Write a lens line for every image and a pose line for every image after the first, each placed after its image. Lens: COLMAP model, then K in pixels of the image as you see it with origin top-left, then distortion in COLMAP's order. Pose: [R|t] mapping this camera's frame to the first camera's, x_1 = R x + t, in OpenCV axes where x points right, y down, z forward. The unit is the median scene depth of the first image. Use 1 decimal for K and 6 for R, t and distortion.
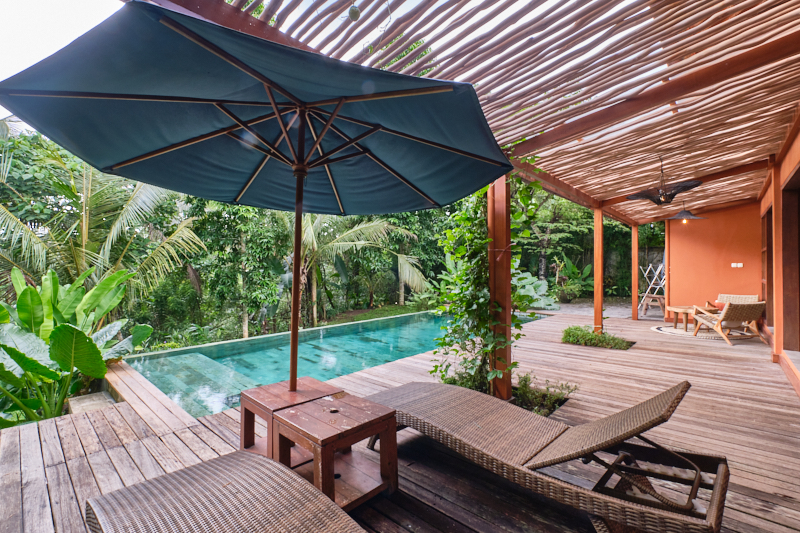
lens RADIAL K [[354.9, 0, 398.0], [0, 354.9, 267.1], [0, 0, 1]] dist [-0.001401, -0.000470]
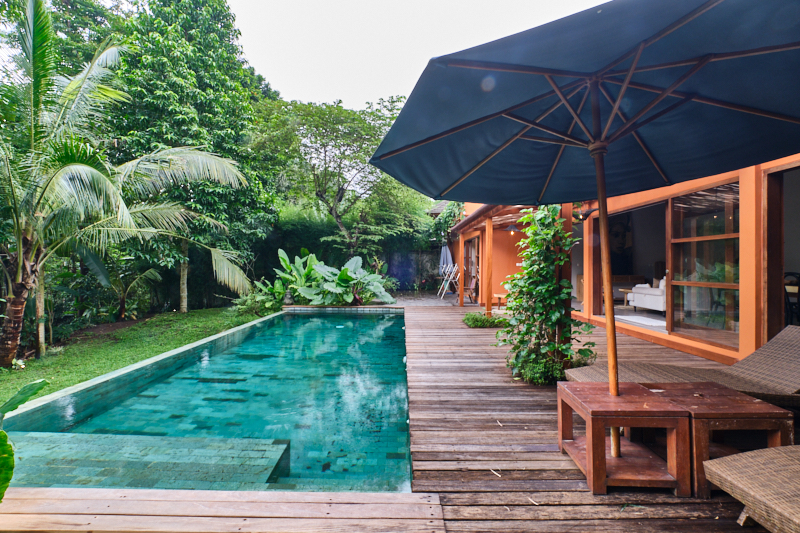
lens RADIAL K [[354.9, 0, 398.0], [0, 354.9, 267.1], [0, 0, 1]] dist [-0.001401, -0.000470]
pose [[0.748254, 0.005646, 0.663388, -0.219257], [-0.005728, 0.999981, -0.002049, 0.006136], [-0.663387, -0.002267, 0.748273, 0.118458]]
